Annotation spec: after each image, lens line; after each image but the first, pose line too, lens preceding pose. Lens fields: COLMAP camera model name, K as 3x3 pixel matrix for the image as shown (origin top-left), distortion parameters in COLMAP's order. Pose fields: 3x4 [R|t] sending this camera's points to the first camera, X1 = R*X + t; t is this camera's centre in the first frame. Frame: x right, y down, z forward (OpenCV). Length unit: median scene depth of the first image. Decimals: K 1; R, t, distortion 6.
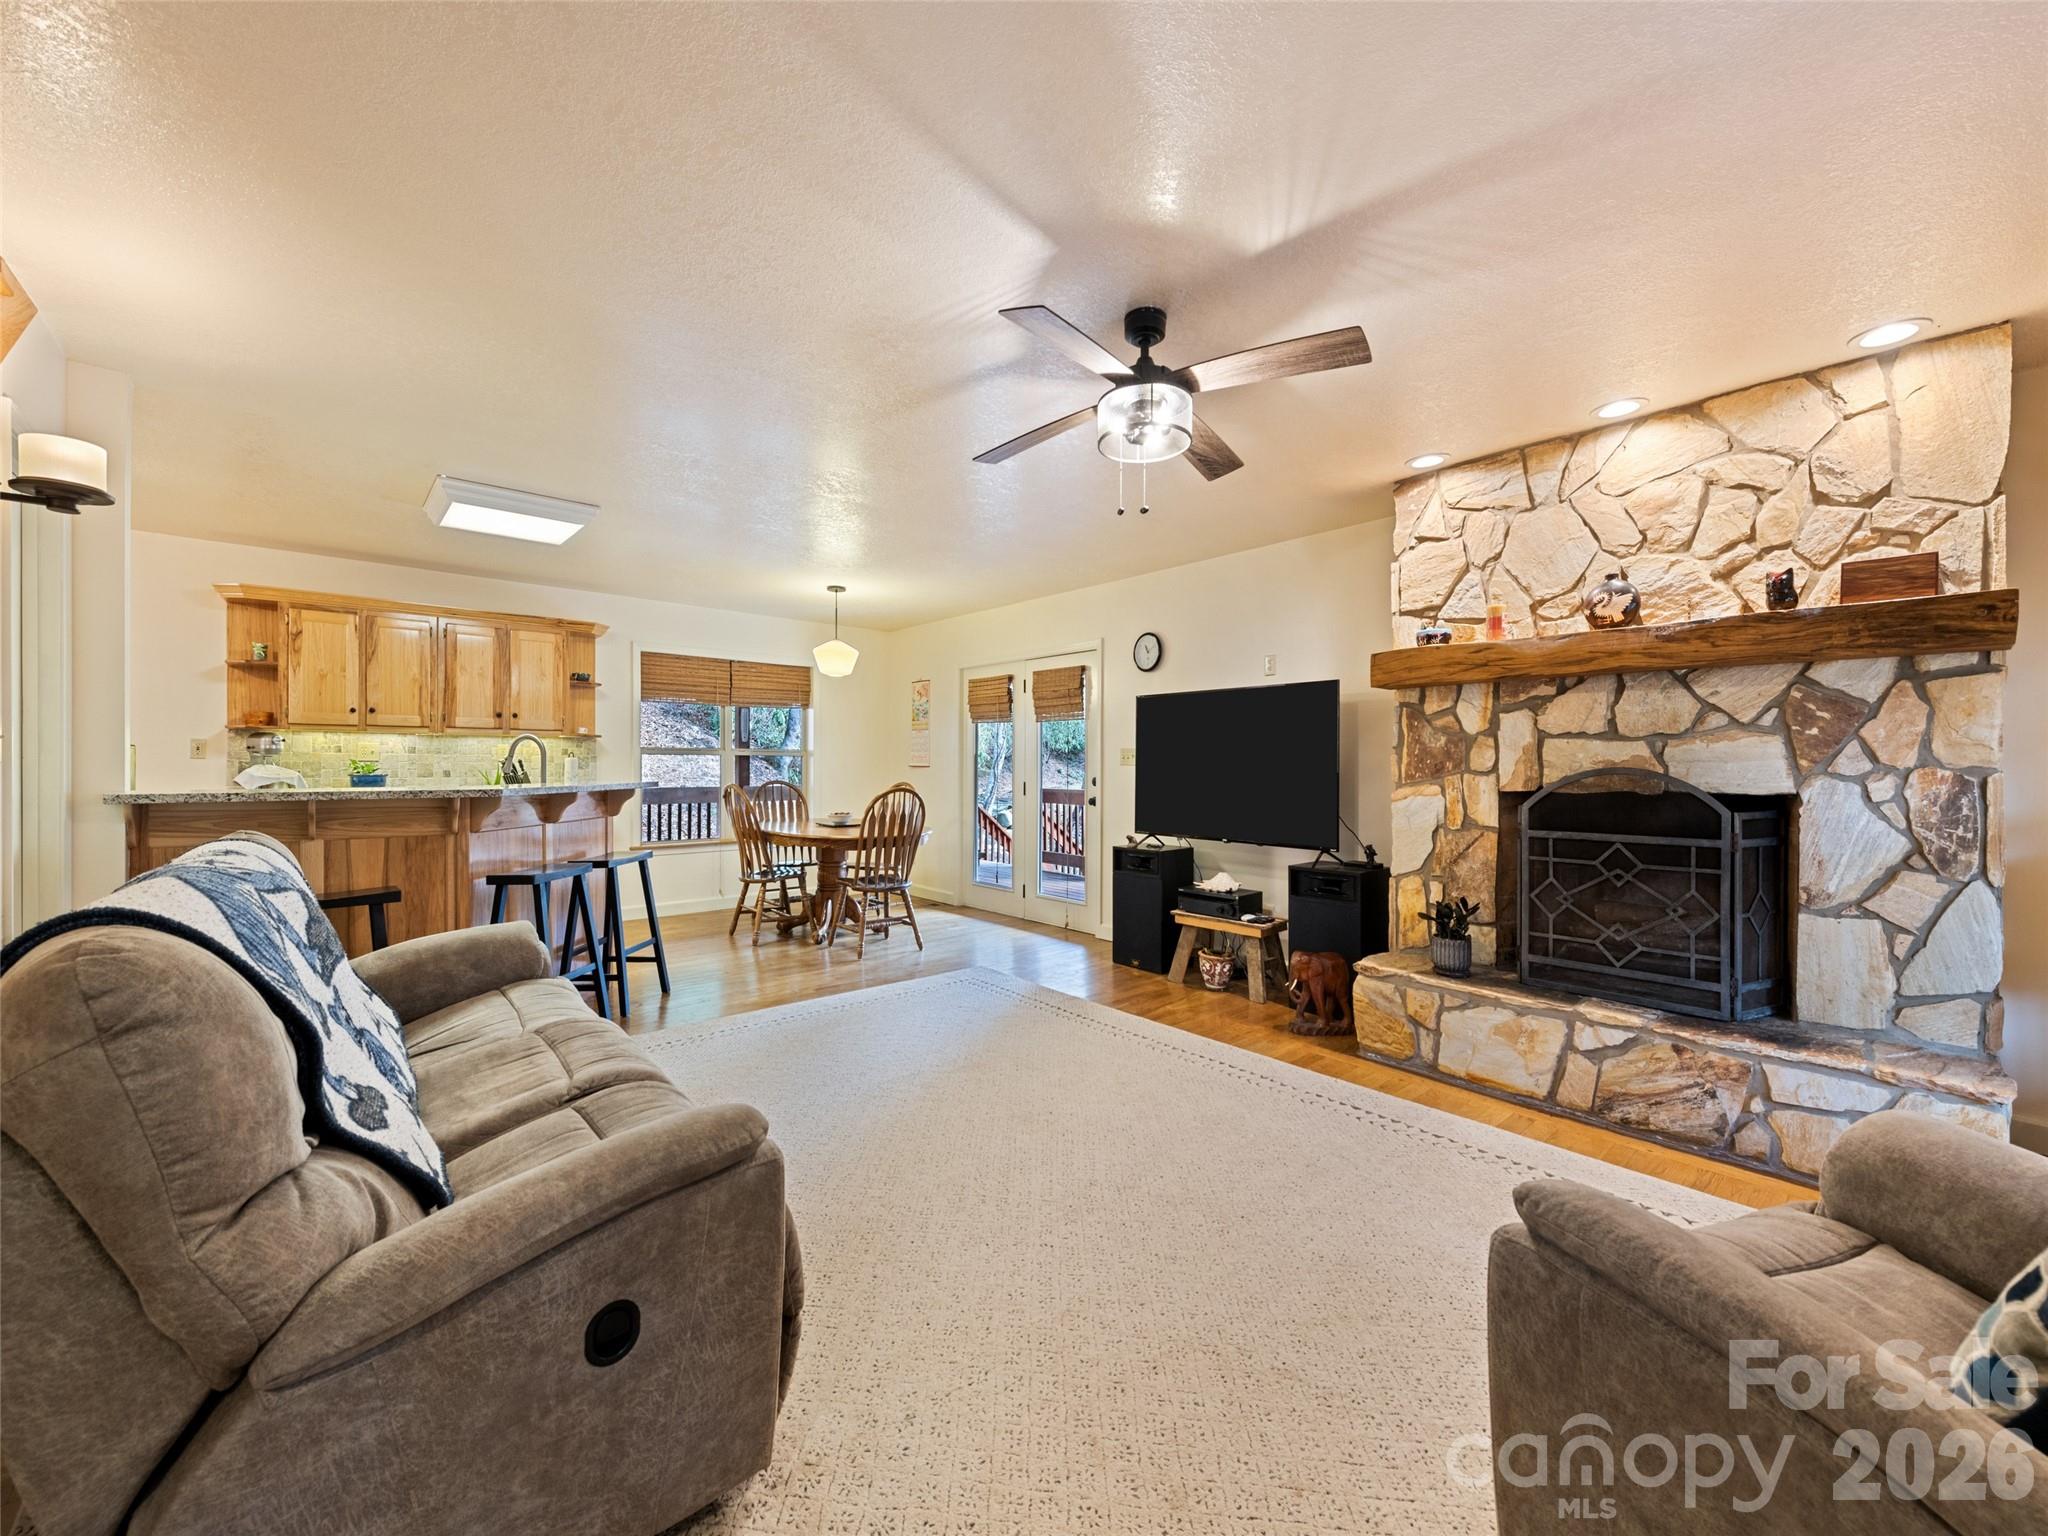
lens RADIAL K [[793.7, 0, 1024.0], [0, 793.7, 768.0], [0, 0, 1]] dist [-0.000356, -0.000075]
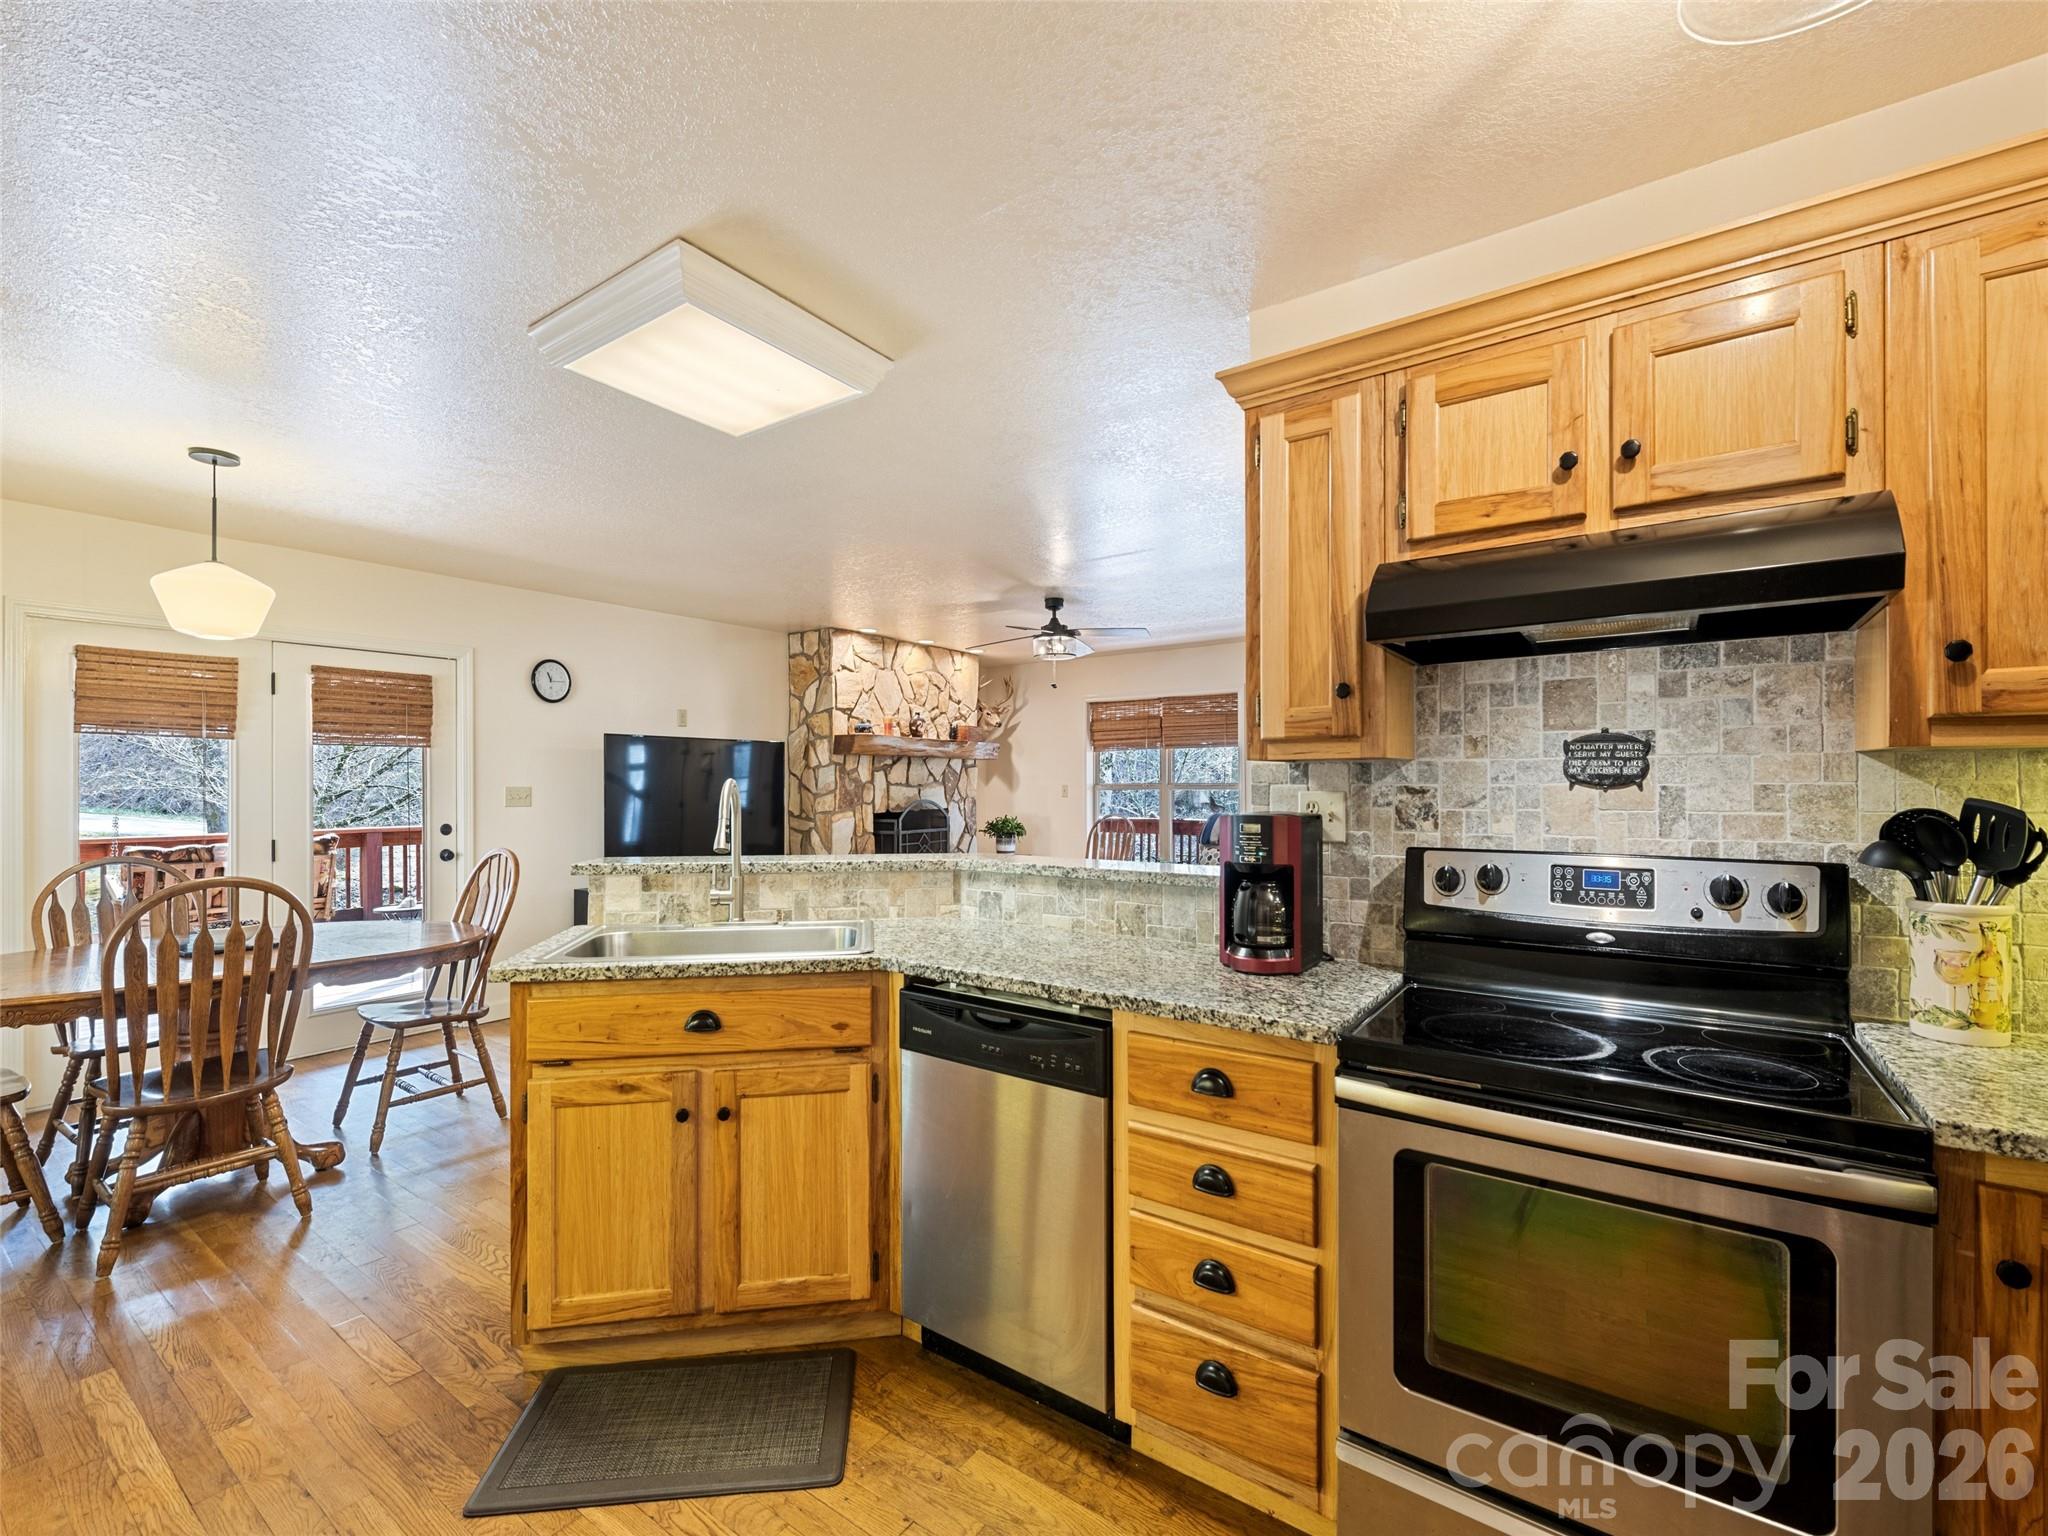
lens RADIAL K [[872.8, 0, 1024.7], [0, 872.8, 783.2], [0, 0, 1]] dist [0.000768, 0.000246]
pose [[-0.226699, -0.003119, 0.973960, -1.475910], [0.005308, 0.999976, 0.004438, -0.048581], [-0.973951, 0.006176, -0.226677, 1.095326]]
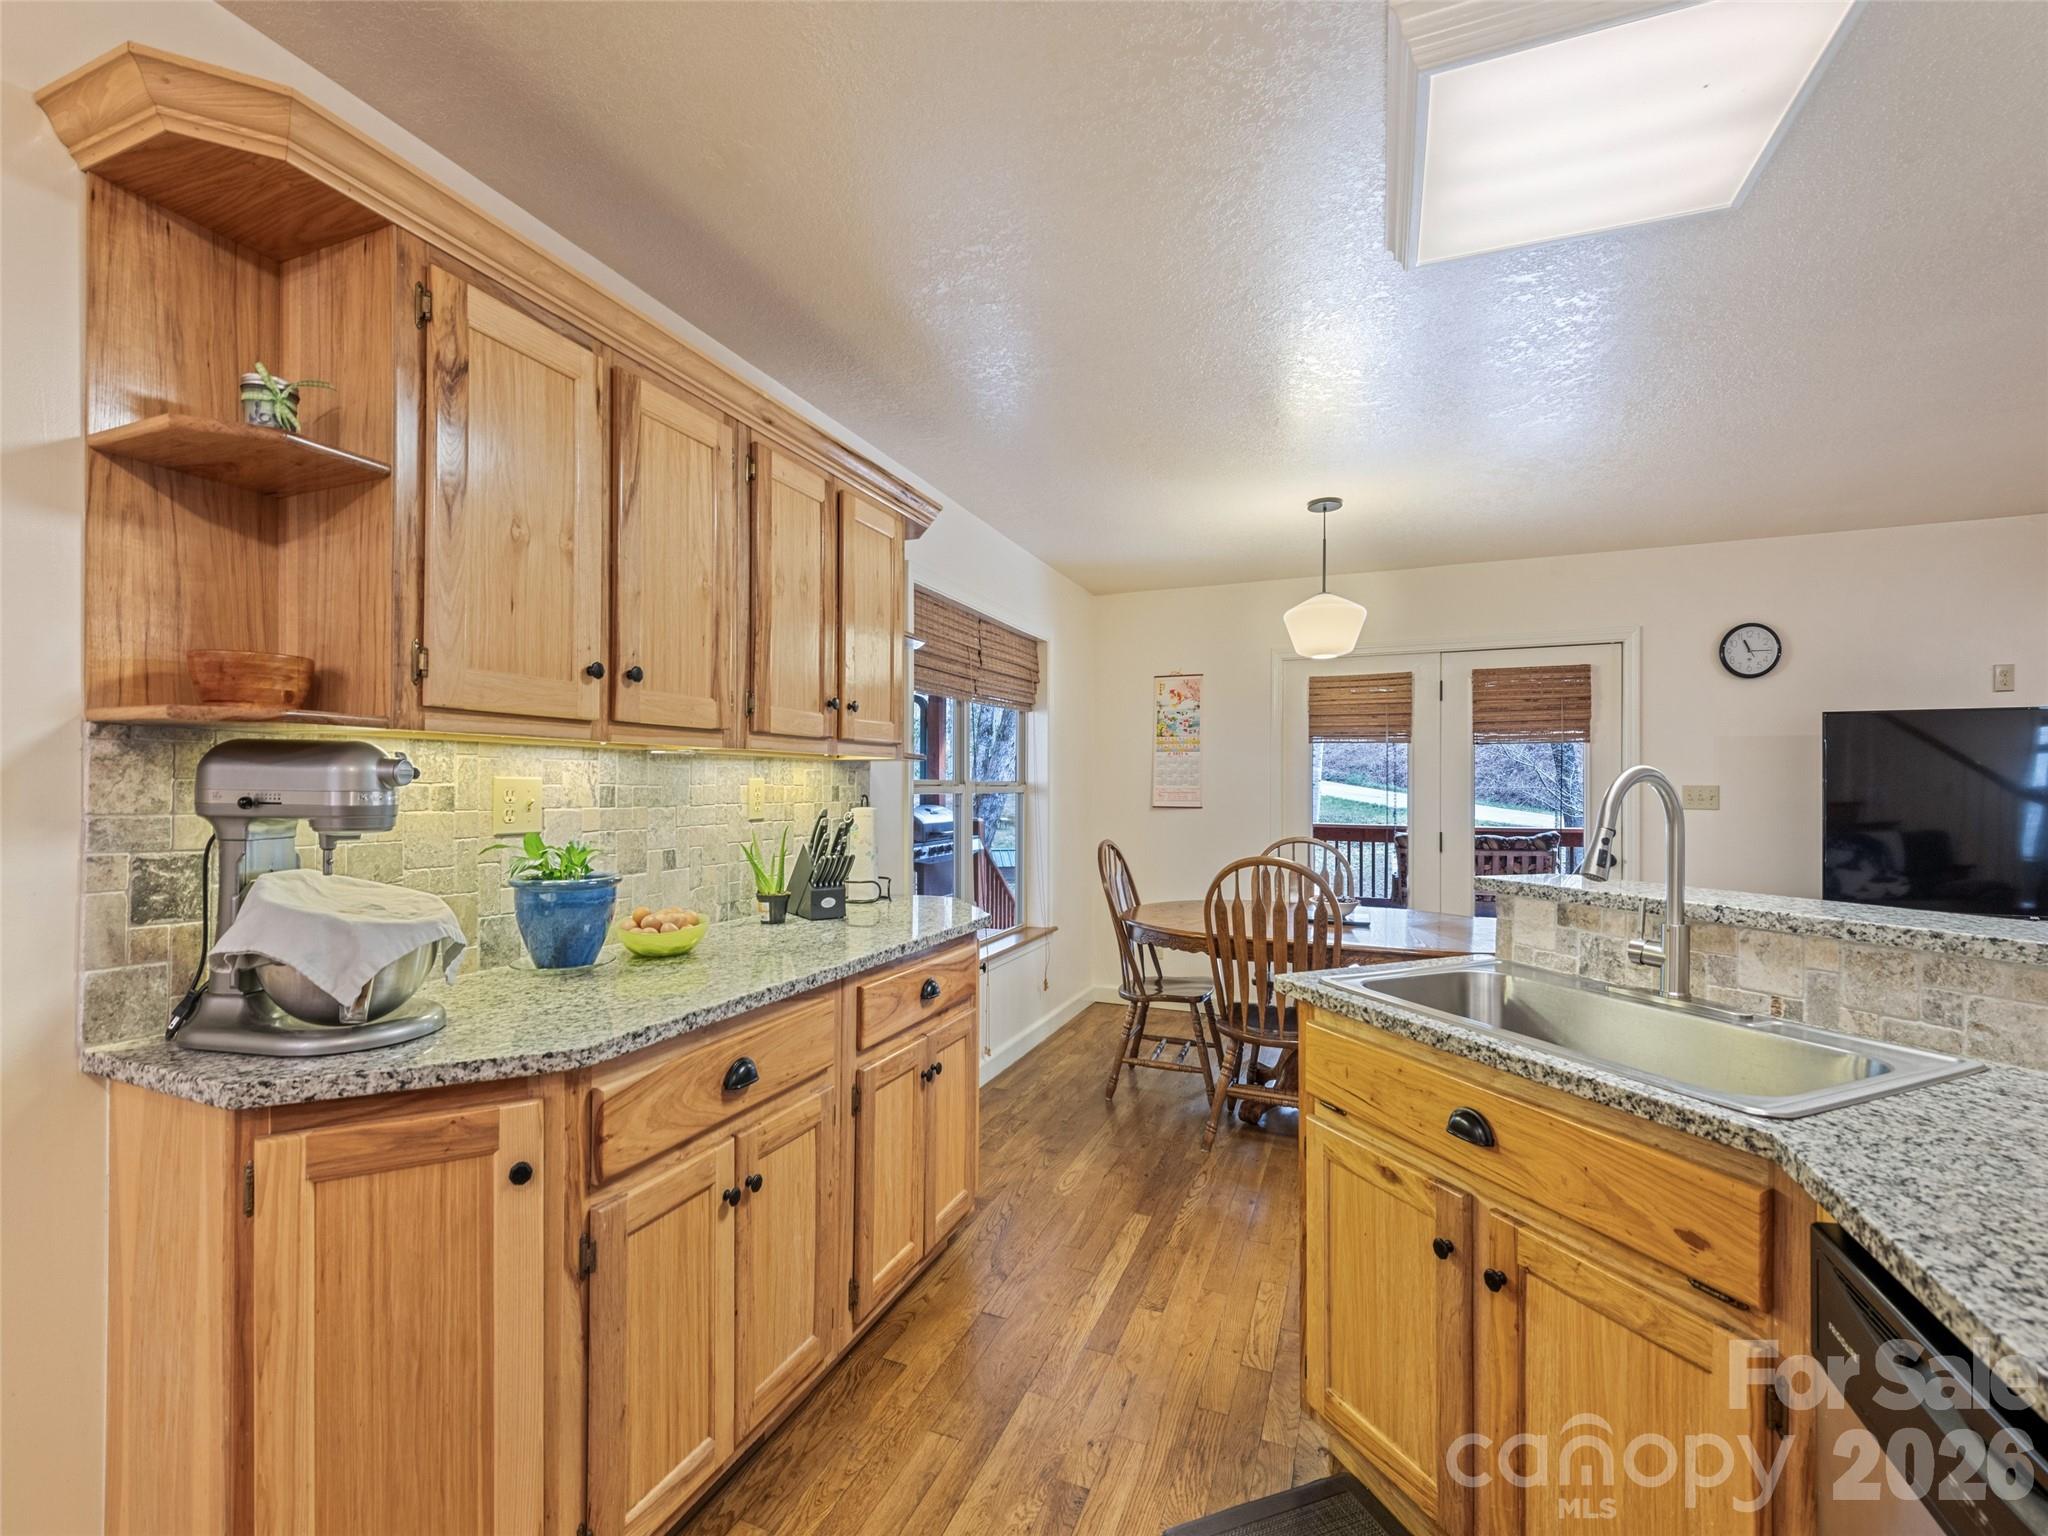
lens RADIAL K [[872.8, 0, 1024.7], [0, 872.8, 783.2], [0, 0, 1]] dist [0.000768, 0.000246]
pose [[0.897554, -0.000930, 0.440903, -1.207758], [0.003545, 0.999981, -0.005107, -0.040276], [-0.440890, 0.006147, 0.897540, 0.905590]]
